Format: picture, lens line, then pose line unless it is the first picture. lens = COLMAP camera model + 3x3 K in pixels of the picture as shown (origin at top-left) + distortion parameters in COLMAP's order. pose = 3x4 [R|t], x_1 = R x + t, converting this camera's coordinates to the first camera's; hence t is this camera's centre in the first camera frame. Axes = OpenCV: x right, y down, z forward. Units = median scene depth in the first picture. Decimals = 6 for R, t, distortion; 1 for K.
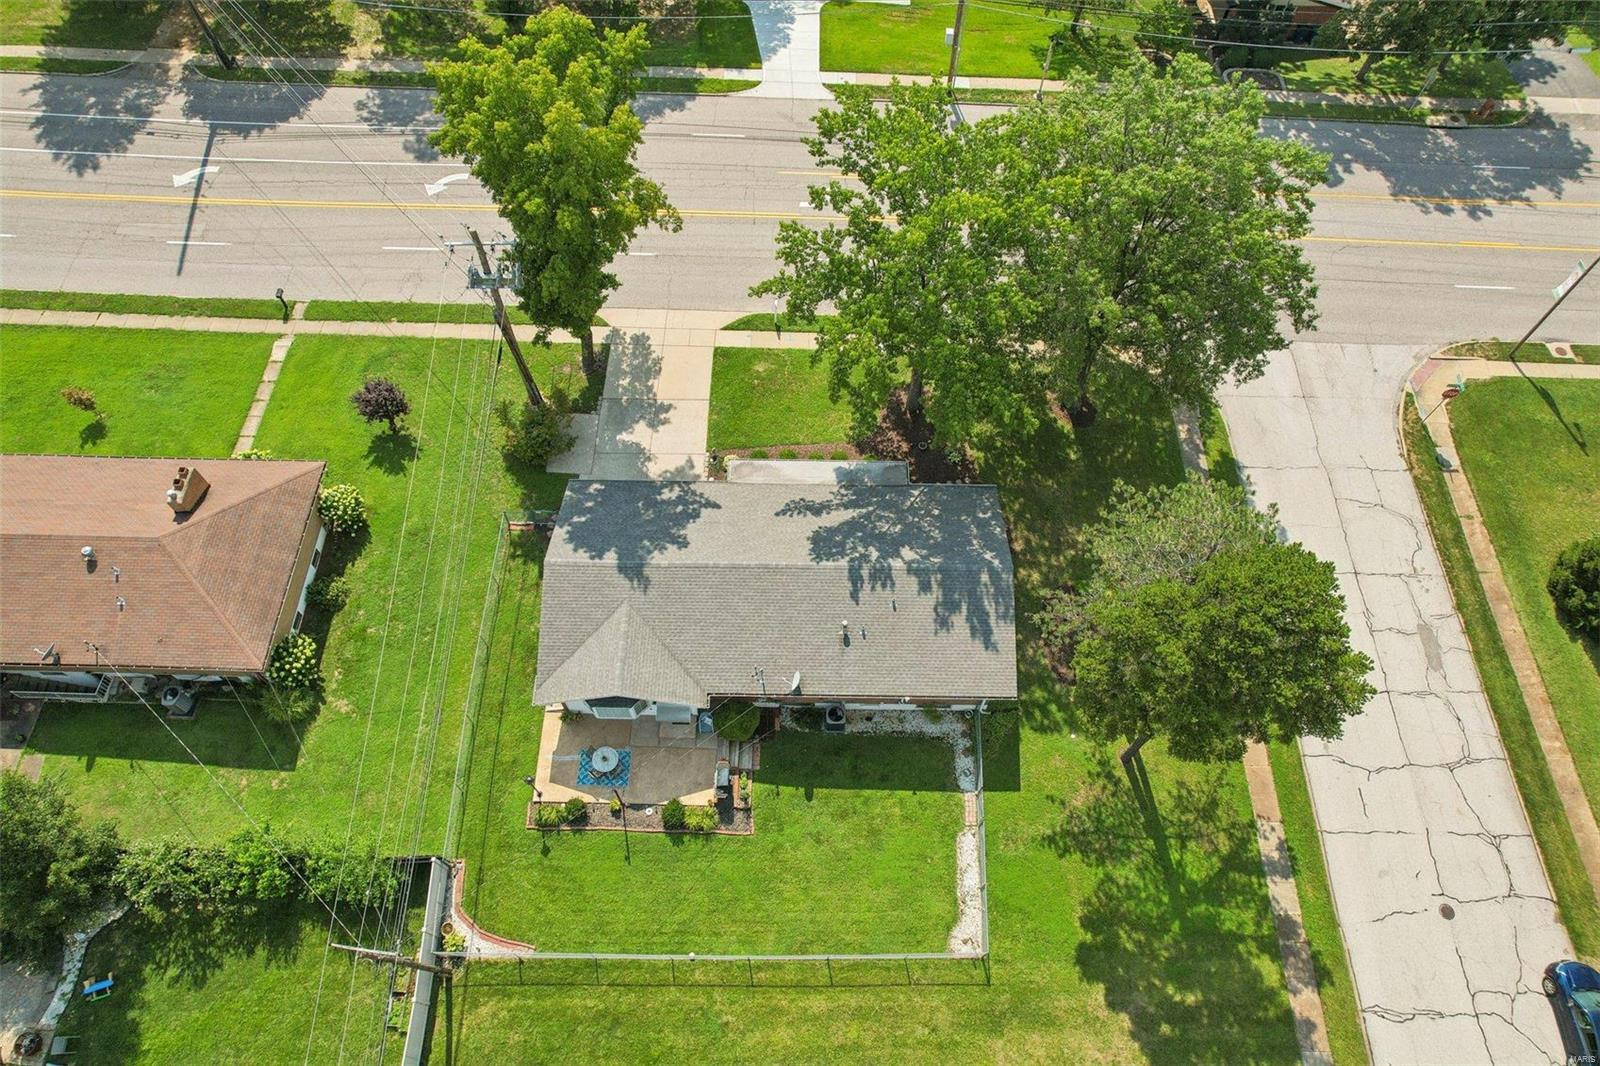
lens RADIAL K [[1029.9, 0, 825.3], [0, 1029.9, 502.4], [0, 0, 1]] dist [-0.058537, 0.000904]
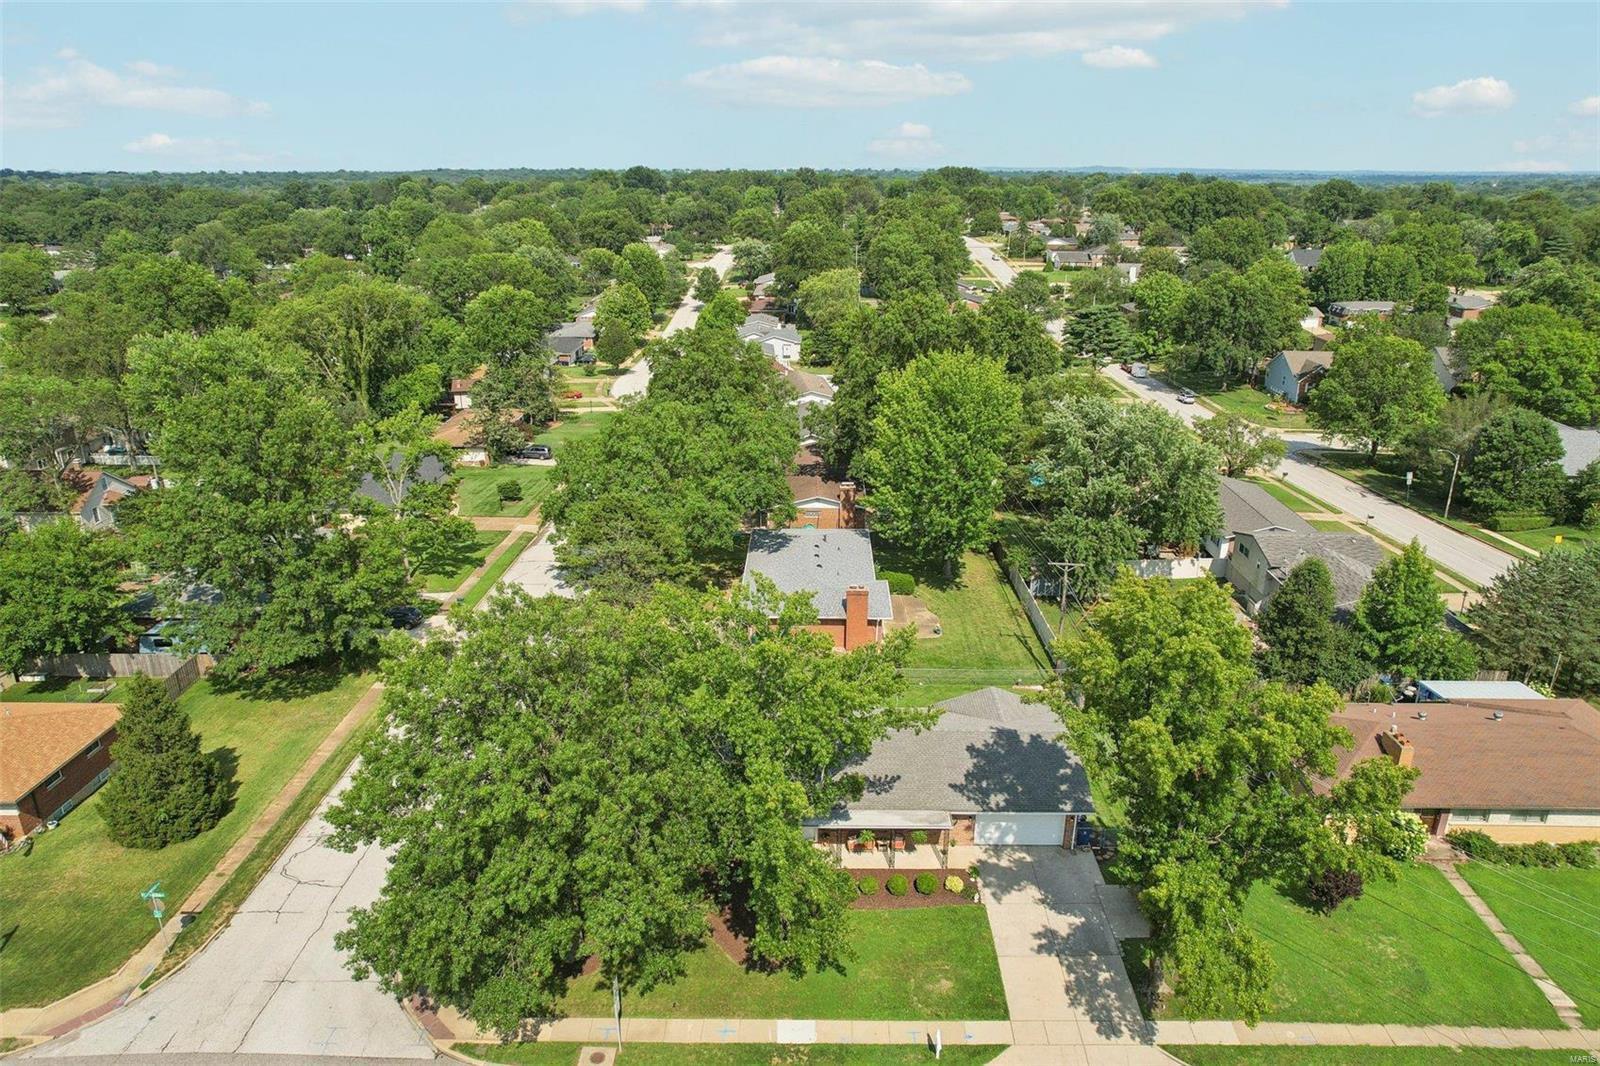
lens RADIAL K [[1018.1, 0, 815.7], [0, 1018.1, 523.6], [0, 0, 1]] dist [-0.081760, 0.073753]
pose [[-0.999904, -0.013196, -0.004238, 0.060092], [-0.006839, 0.203848, 0.978979, -1.249206], [-0.012054, 0.978914, -0.203919, 1.019076]]
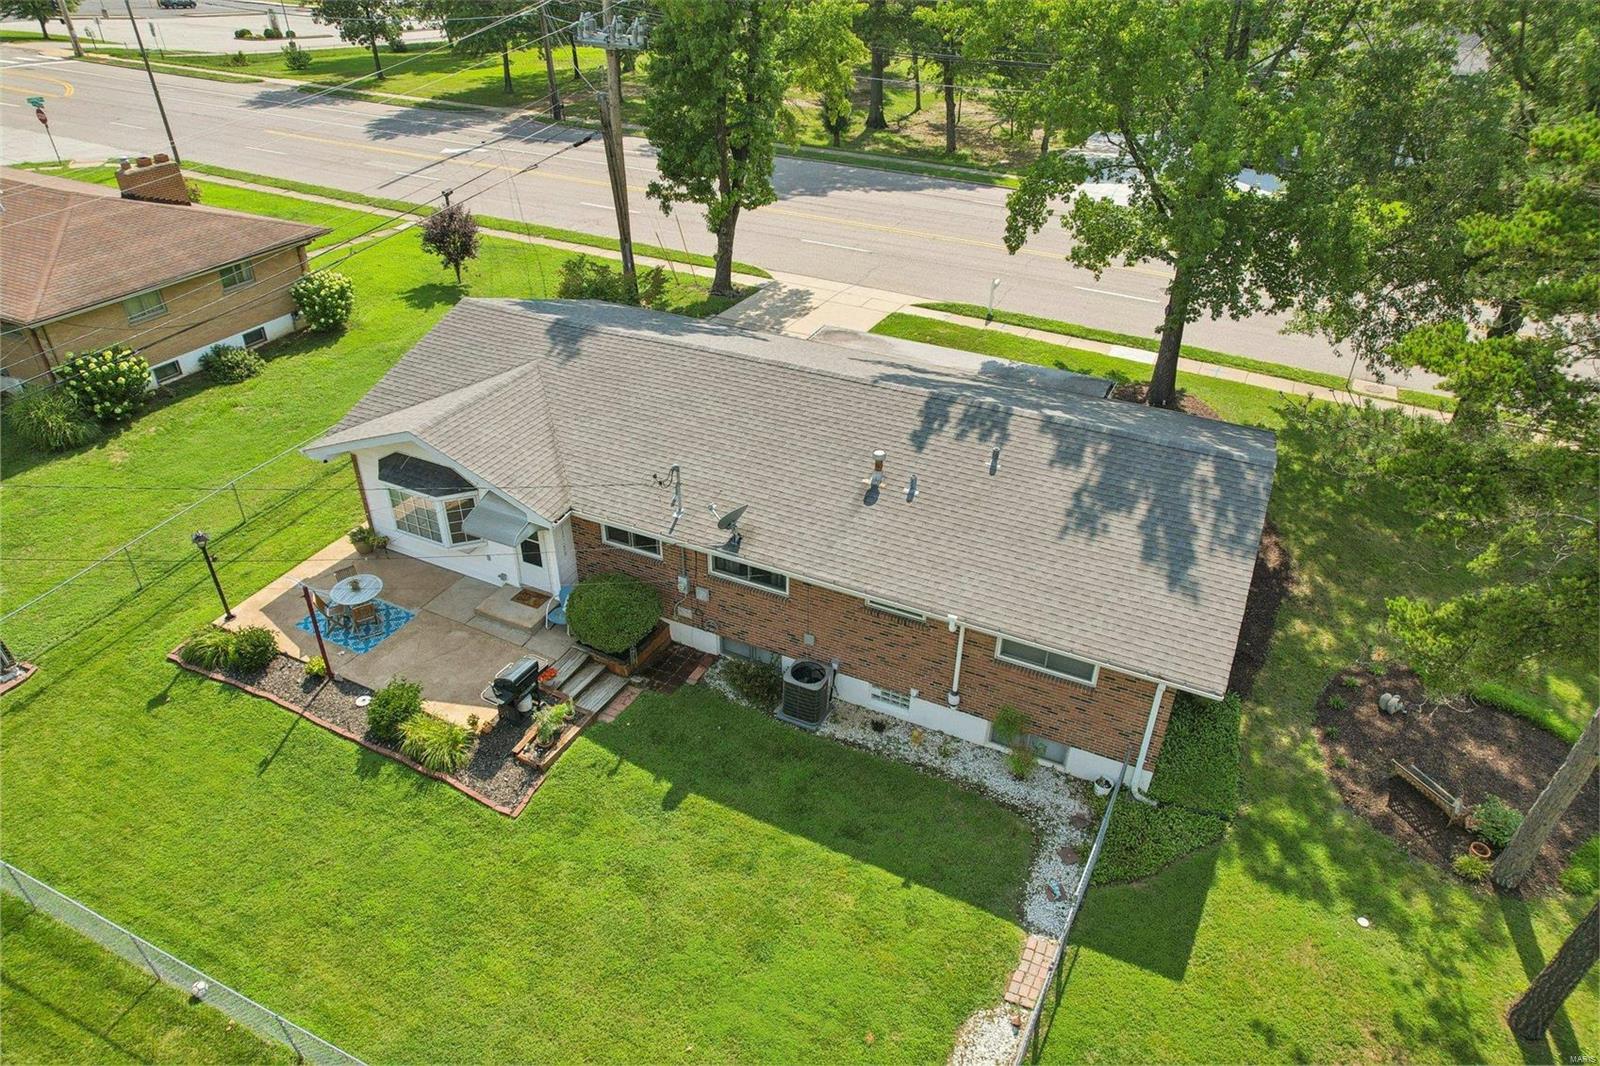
lens RADIAL K [[1018.1, 0, 815.7], [0, 1018.1, 523.6], [0, 0, 1]] dist [-0.081760, 0.073753]
pose [[0.906782, 0.218384, -0.360632, 0.165580], [-0.351850, 0.863245, -0.361952, 0.316270], [0.232269, 0.455100, 0.859614, 0.590933]]
